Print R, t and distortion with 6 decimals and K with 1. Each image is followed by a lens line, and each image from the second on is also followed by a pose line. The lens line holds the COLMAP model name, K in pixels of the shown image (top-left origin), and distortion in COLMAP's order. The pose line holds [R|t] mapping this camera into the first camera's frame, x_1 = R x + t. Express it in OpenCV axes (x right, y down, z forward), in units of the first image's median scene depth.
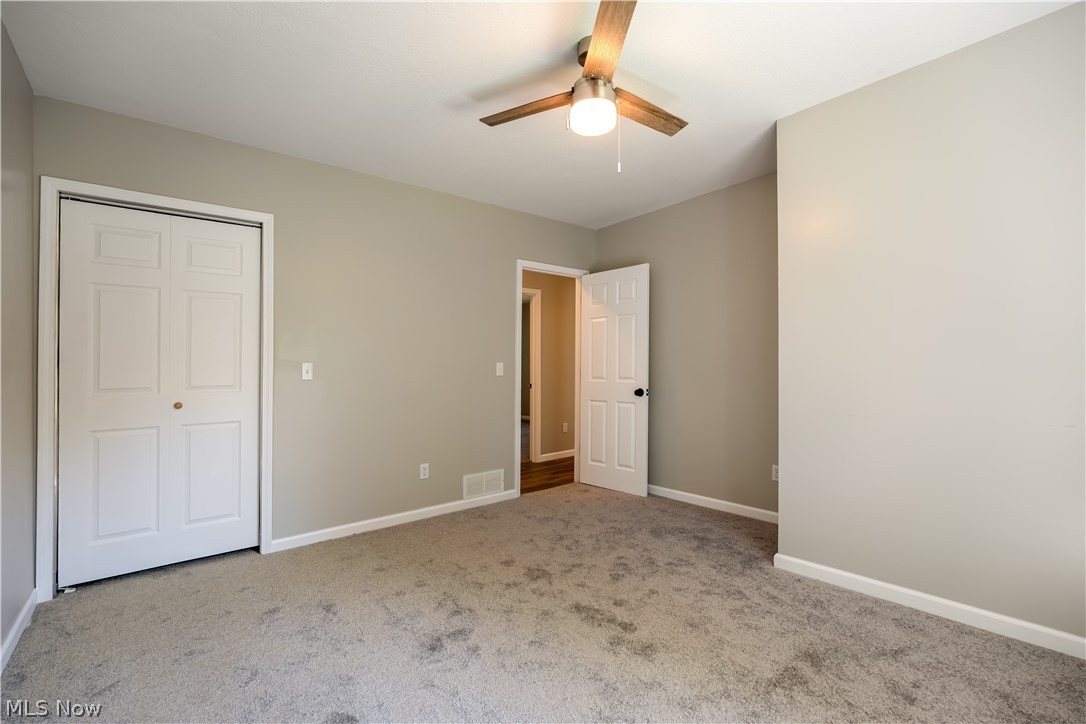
lens RADIAL K [[479.1, 0, 541.2], [0, 479.1, 362.2], [0, 0, 1]] dist [-0.002865, -0.000137]
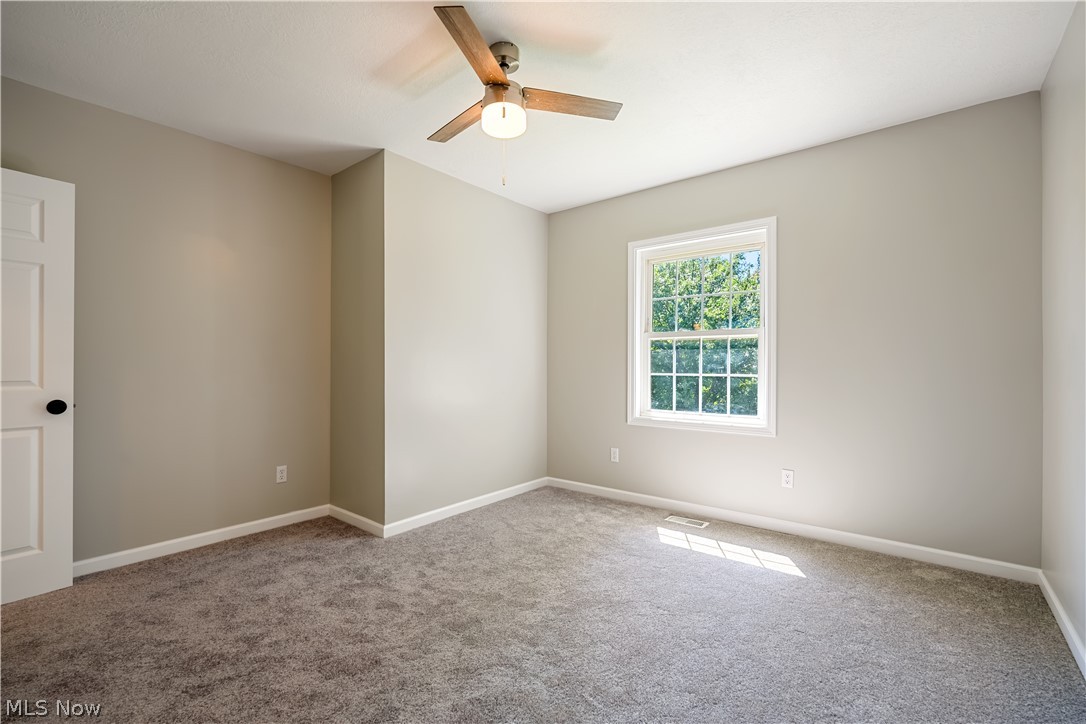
lens RADIAL K [[479.1, 0, 541.2], [0, 479.1, 362.2], [0, 0, 1]] dist [-0.002865, -0.000137]
pose [[-0.197189, 0.018752, 0.980186, -0.718446], [-0.008269, 0.999750, -0.020790, 0.026851], [-0.980331, -0.012205, -0.196985, 0.863108]]
